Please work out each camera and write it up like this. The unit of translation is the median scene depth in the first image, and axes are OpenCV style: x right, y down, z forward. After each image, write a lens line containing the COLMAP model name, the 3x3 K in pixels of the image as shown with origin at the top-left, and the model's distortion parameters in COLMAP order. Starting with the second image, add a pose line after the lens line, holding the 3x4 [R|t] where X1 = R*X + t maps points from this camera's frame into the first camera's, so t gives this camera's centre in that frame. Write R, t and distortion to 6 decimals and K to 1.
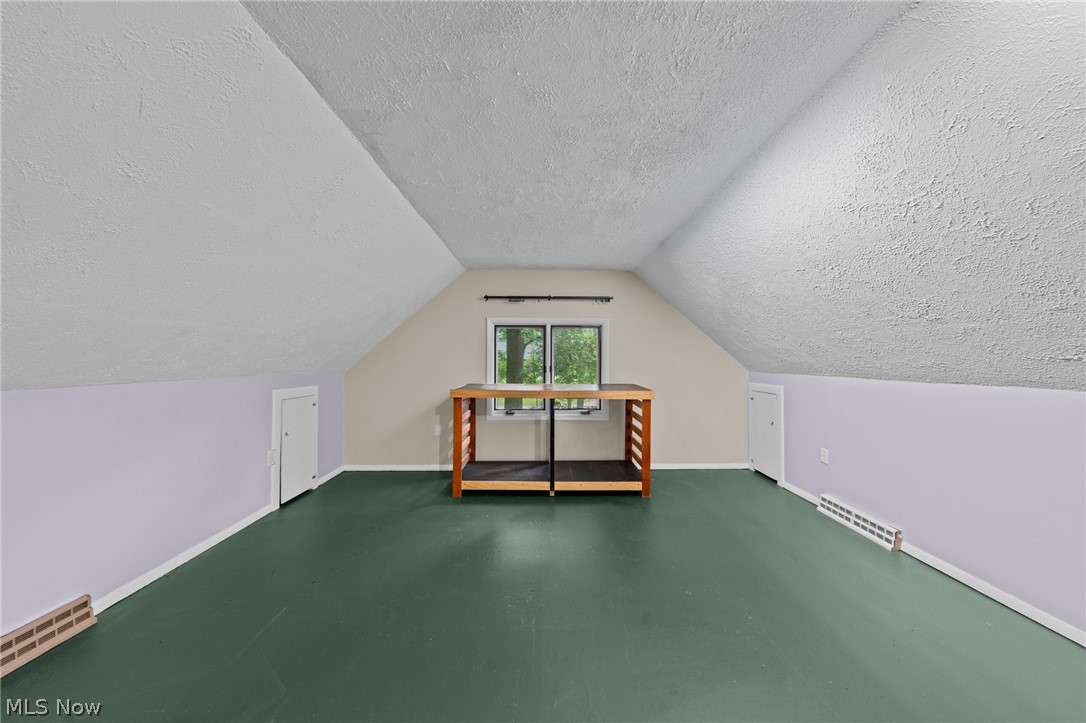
lens RADIAL K [[396.5, 0, 547.4], [0, 396.5, 360.1], [0, 0, 1]] dist [-0.000798, -0.000007]
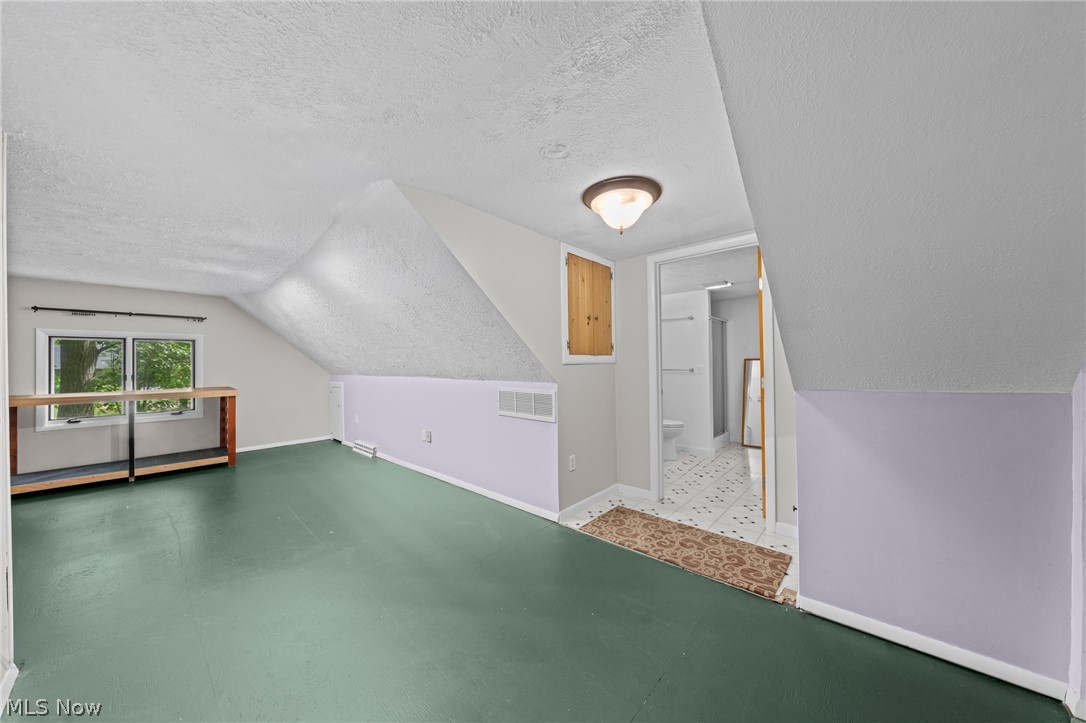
lens RADIAL K [[362.7, 0, 537.0], [0, 362.7, 361.4], [0, 0, 1]] dist [0.000093, 0.000201]
pose [[0.680996, -0.005159, 0.732269, 0.037189], [0.012326, 0.999914, -0.004418, -0.004246], [-0.732183, 0.012035, 0.681001, -0.551585]]
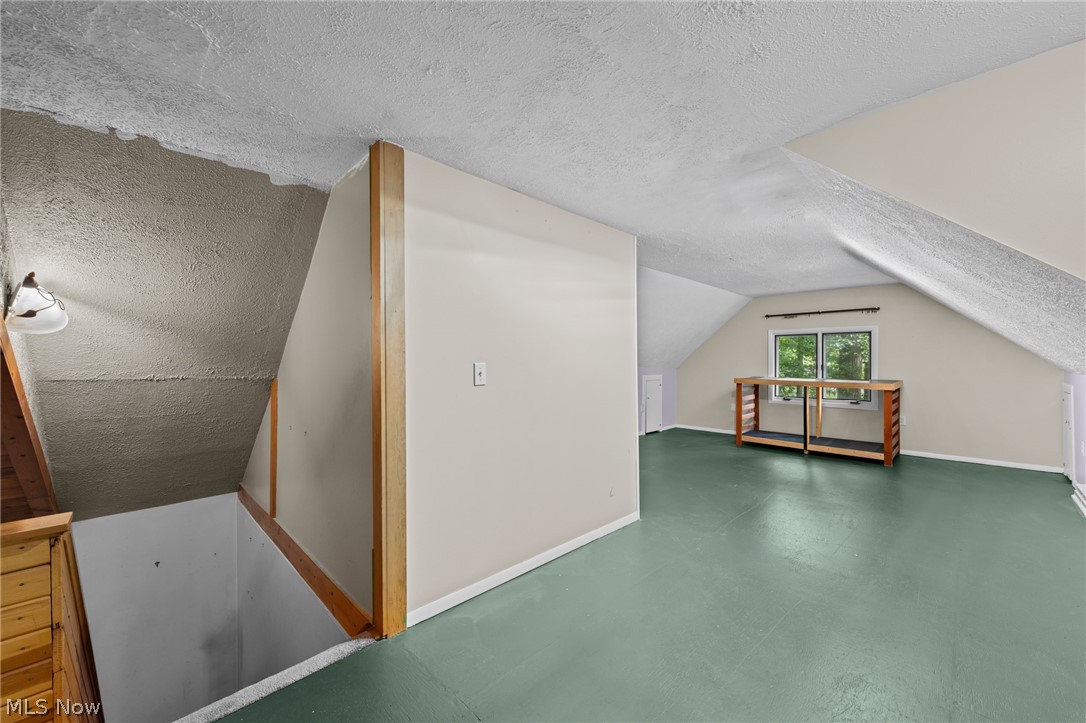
lens RADIAL K [[411.7, 0, 564.4], [0, 411.7, 362.7], [0, 0, 1]] dist [-0.000146, 0.000039]
pose [[0.730748, 0.000104, -0.682647, 0.323666], [0.003971, 0.999982, 0.004404, -0.001298], [0.682636, -0.005929, 0.730735, -0.578267]]
